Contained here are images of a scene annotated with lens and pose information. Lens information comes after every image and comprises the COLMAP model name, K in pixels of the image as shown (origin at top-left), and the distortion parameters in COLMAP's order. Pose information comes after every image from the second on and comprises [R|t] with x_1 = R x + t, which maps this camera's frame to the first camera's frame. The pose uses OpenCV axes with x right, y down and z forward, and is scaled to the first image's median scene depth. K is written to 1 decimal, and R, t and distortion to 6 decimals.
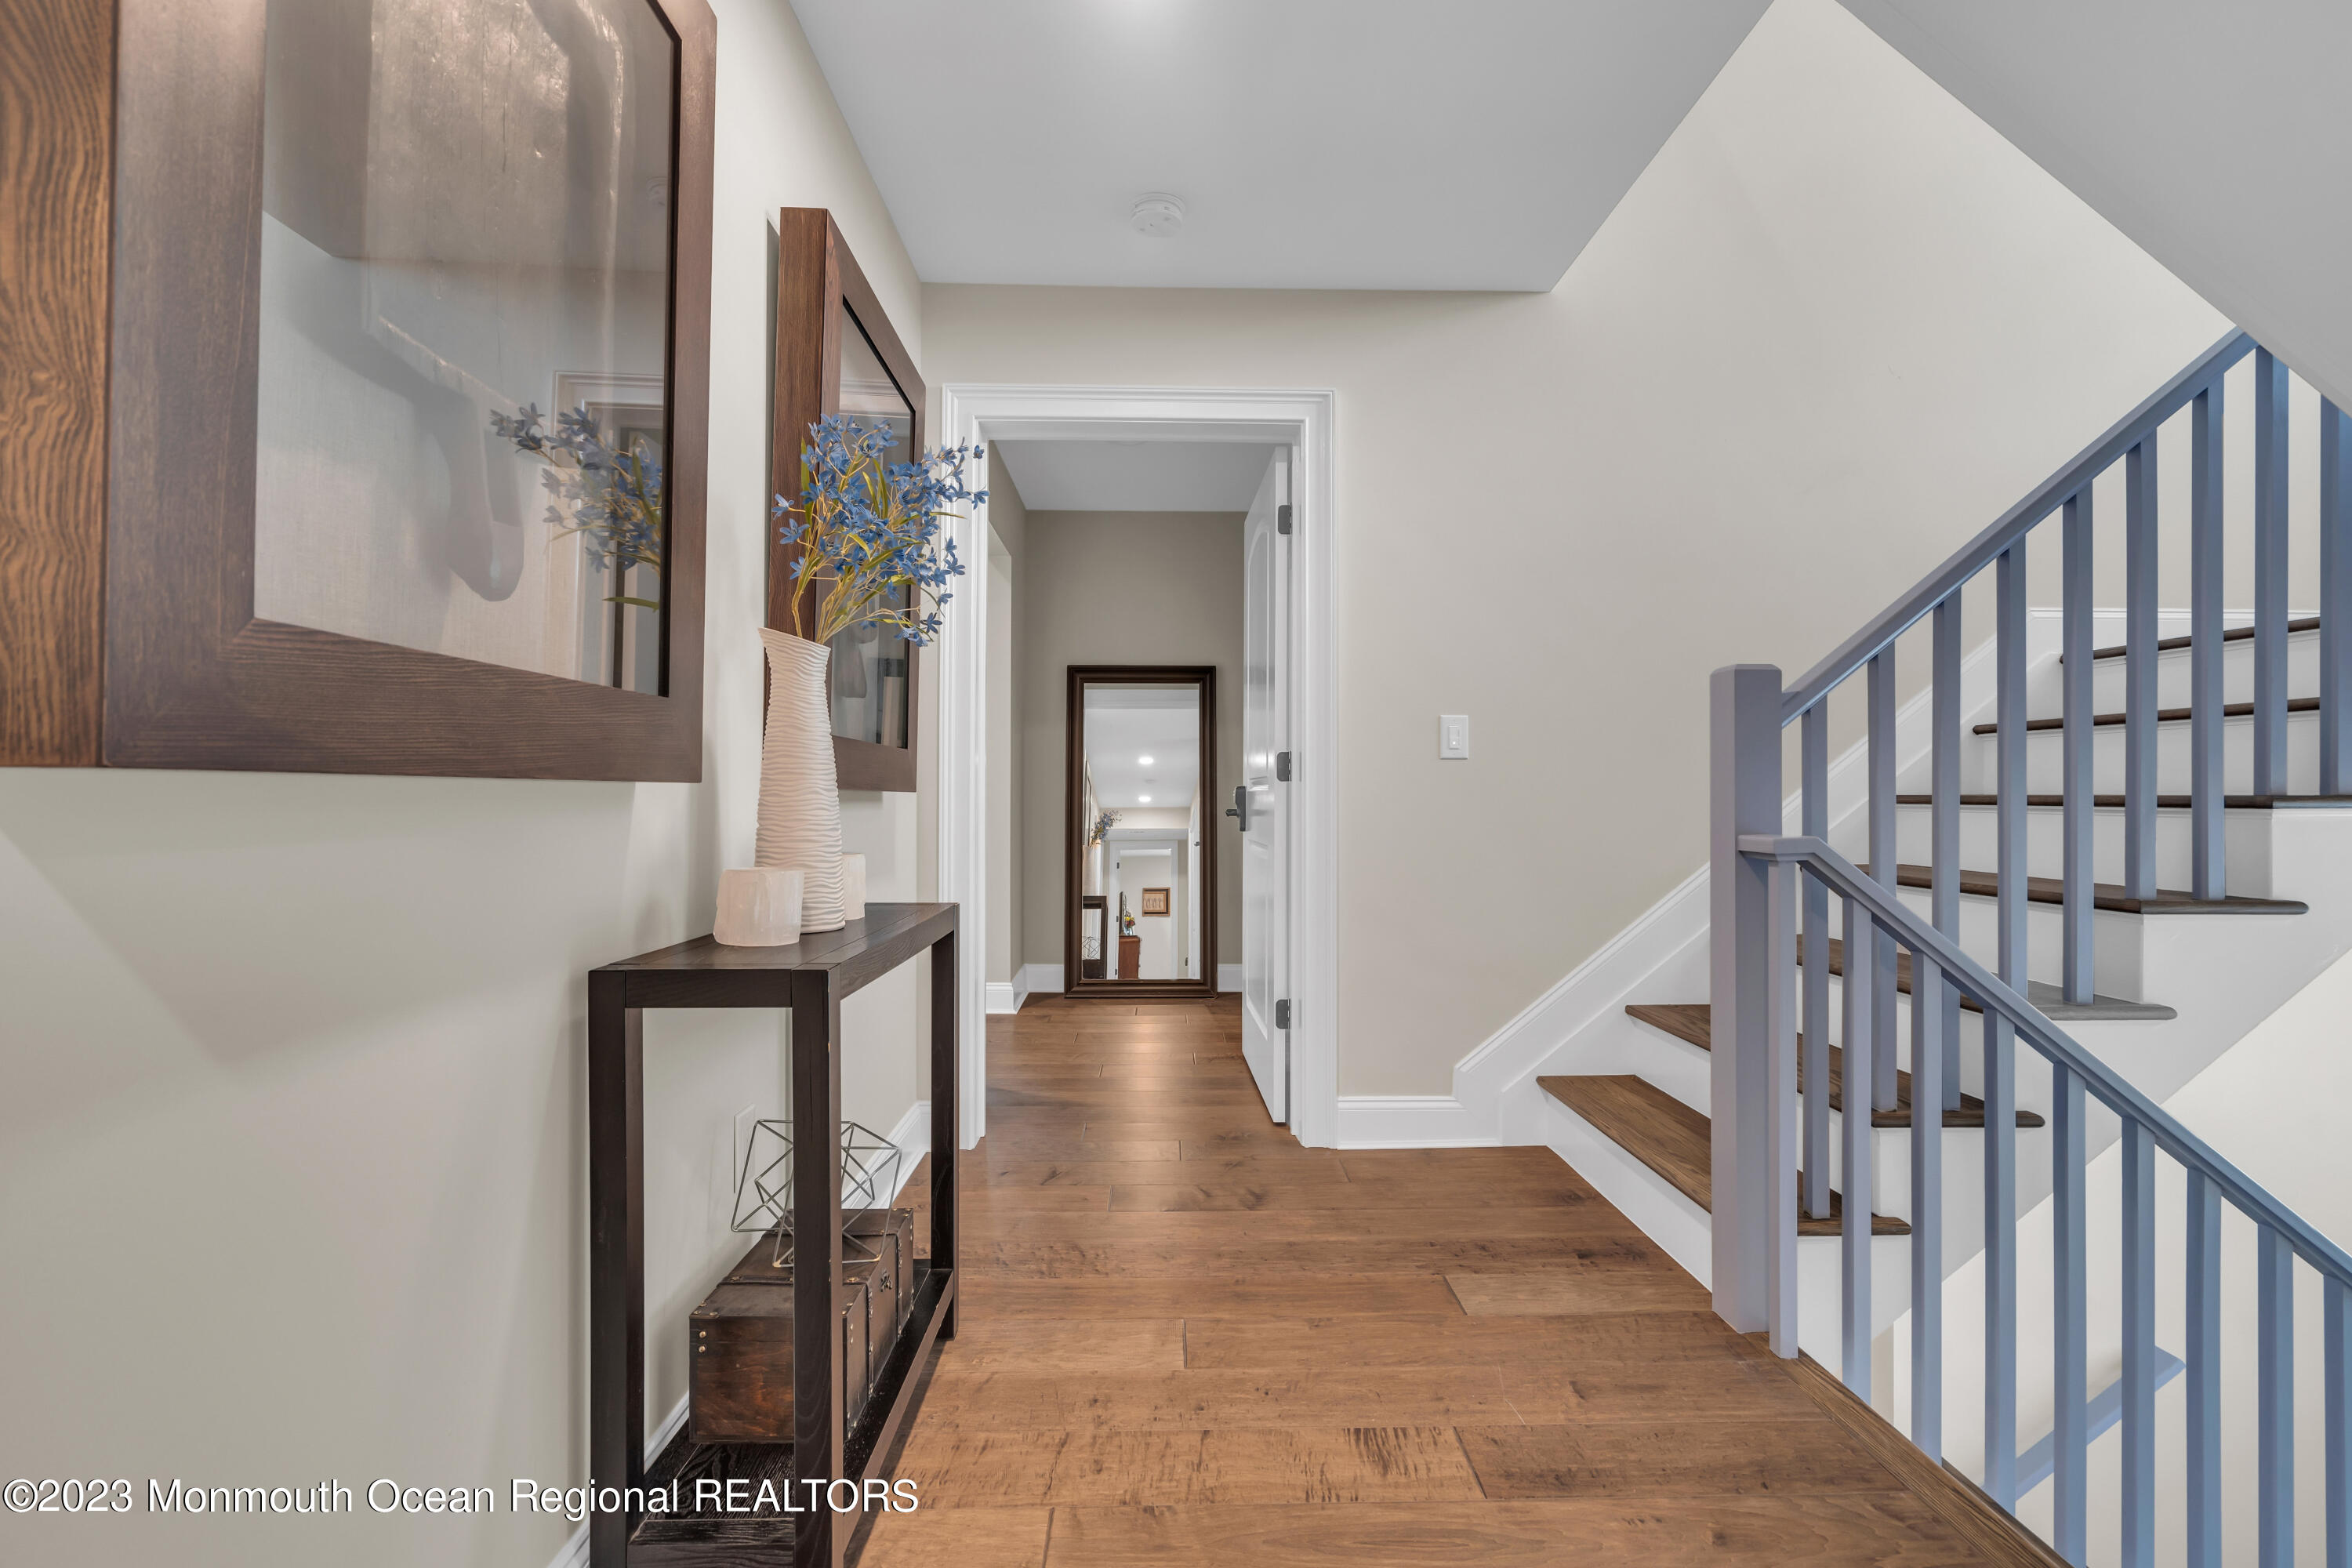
lens RADIAL K [[1077.9, 0, 1183.8], [0, 1077.9, 788.9], [0, 0, 1]] dist [-0.003894, 0.001211]
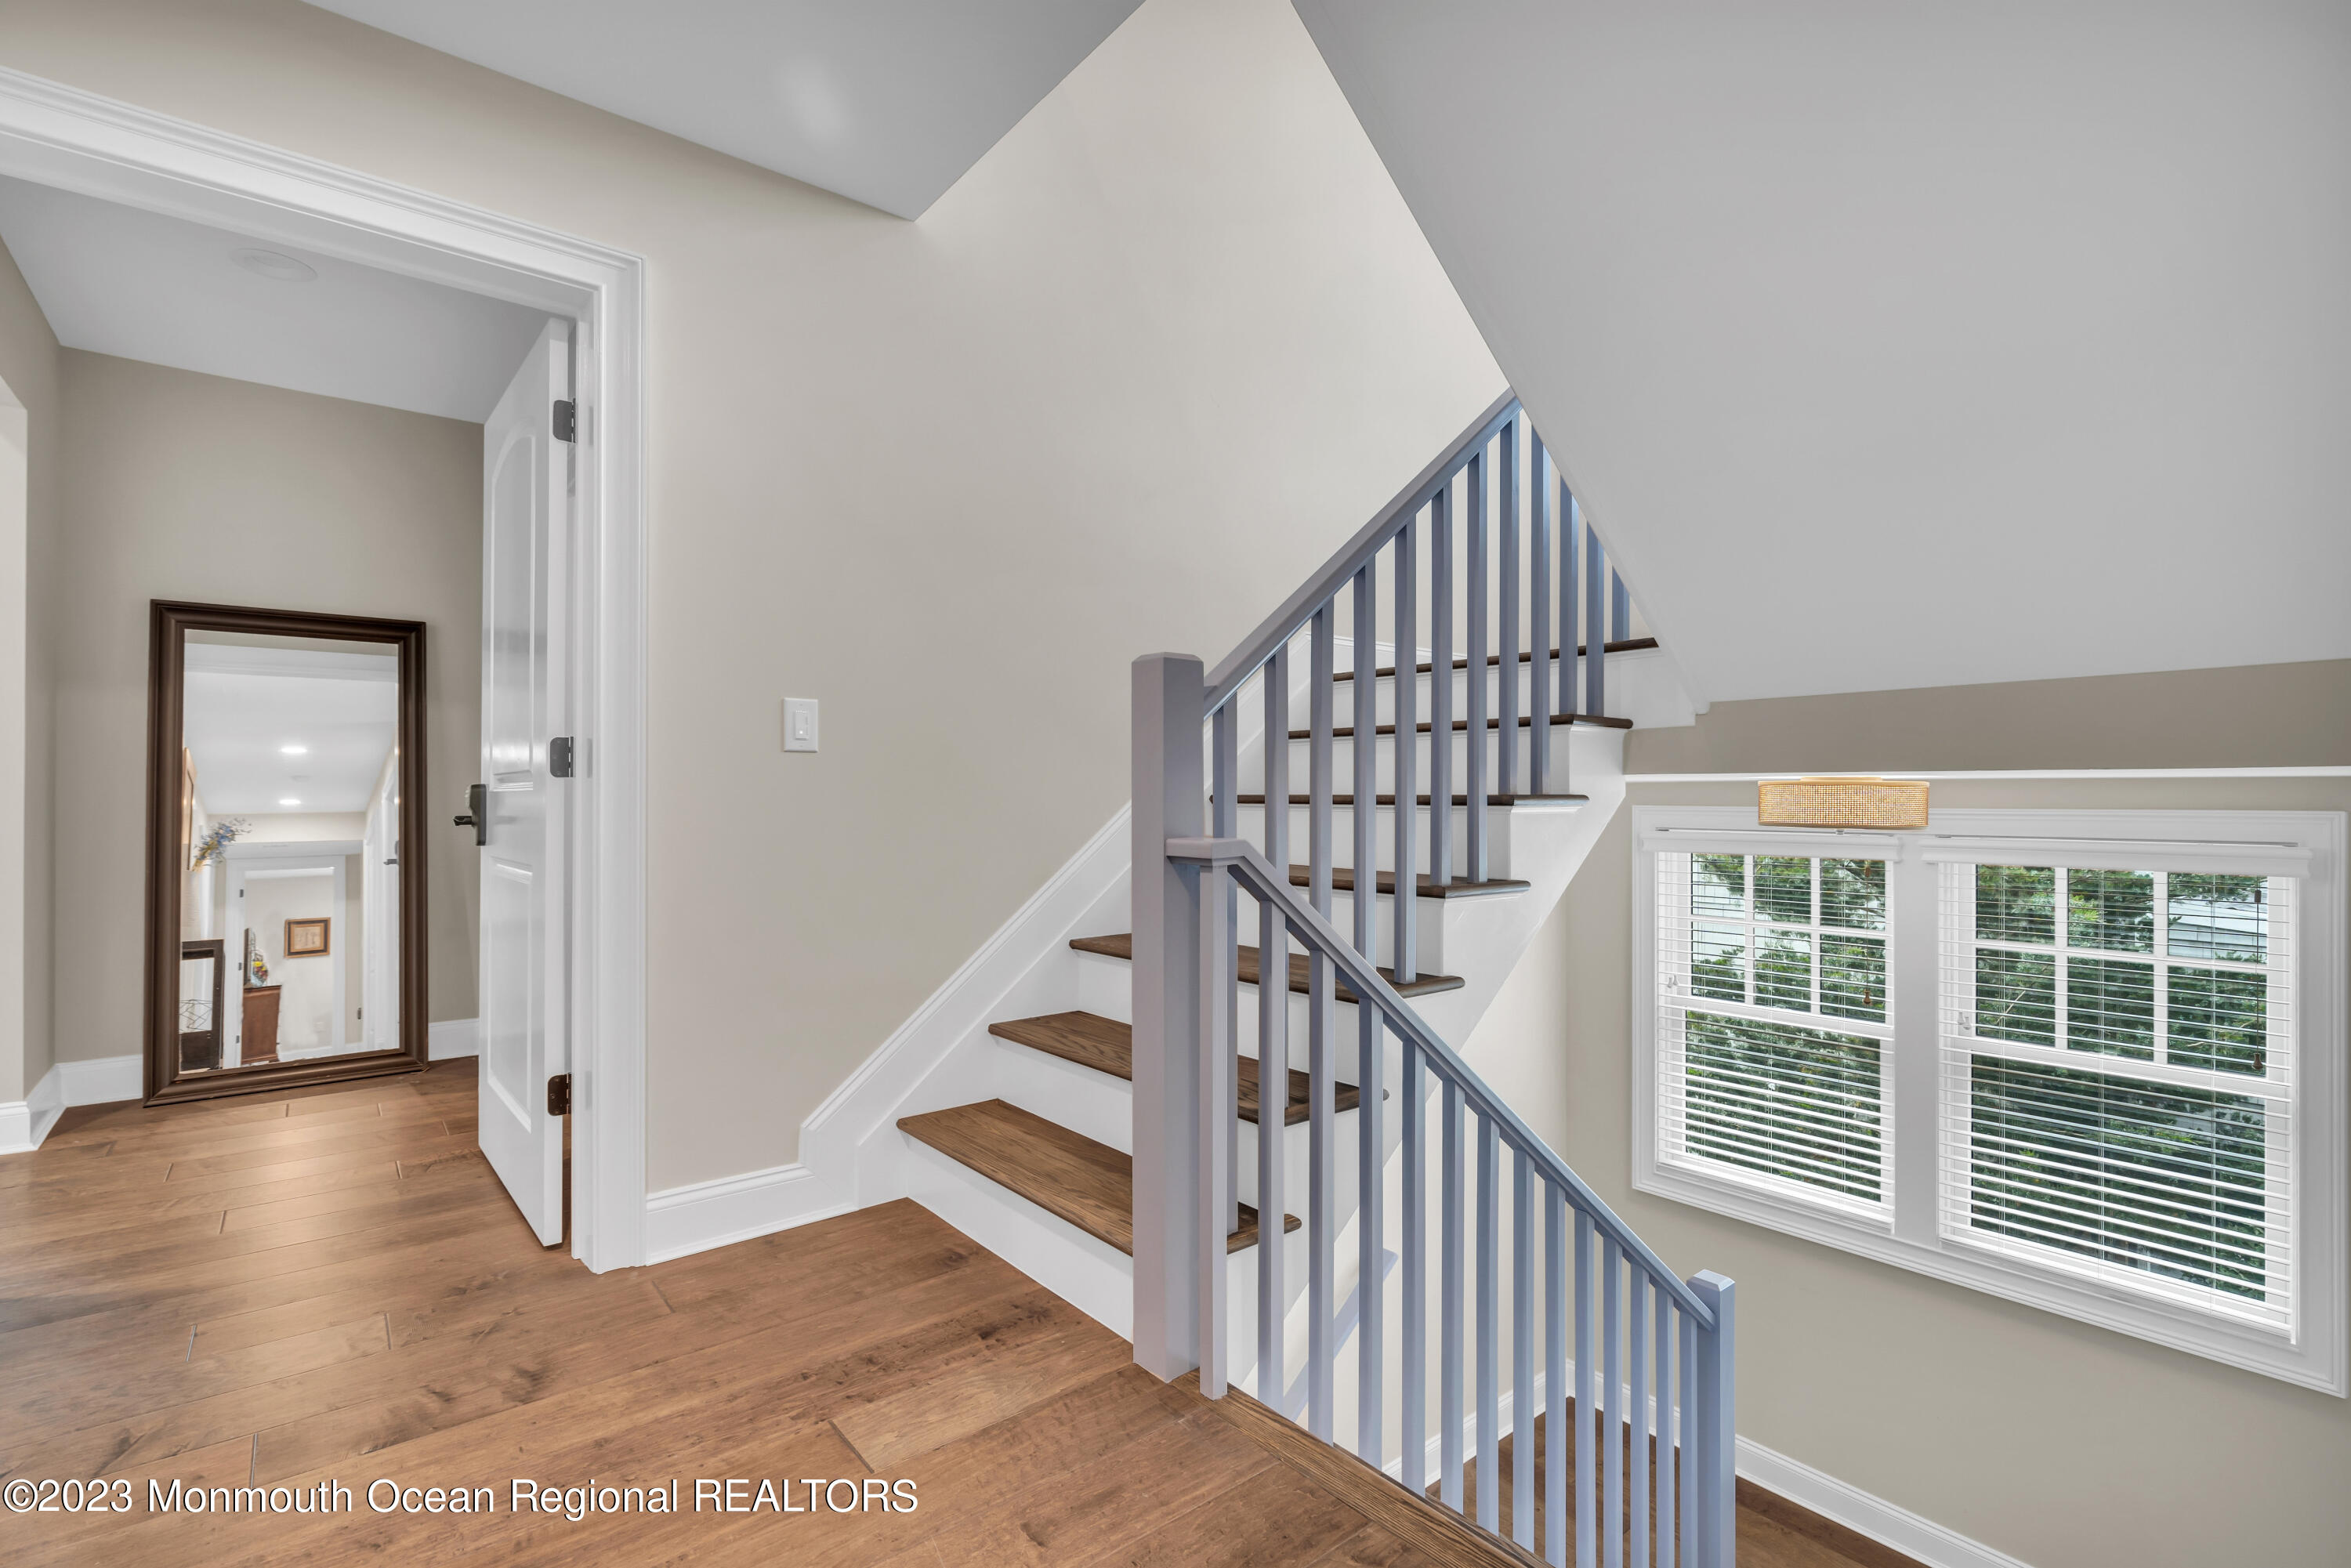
lens RADIAL K [[1077.4, 0, 1183.3], [0, 1077.4, 788.9], [0, 0, 1]] dist [-0.003894, 0.001211]
pose [[0.789384, 0.002049, 0.613897, -0.025828], [-0.001754, 0.999998, -0.001082, 0.000869], [-0.613897, -0.000223, 0.789386, 0.190560]]
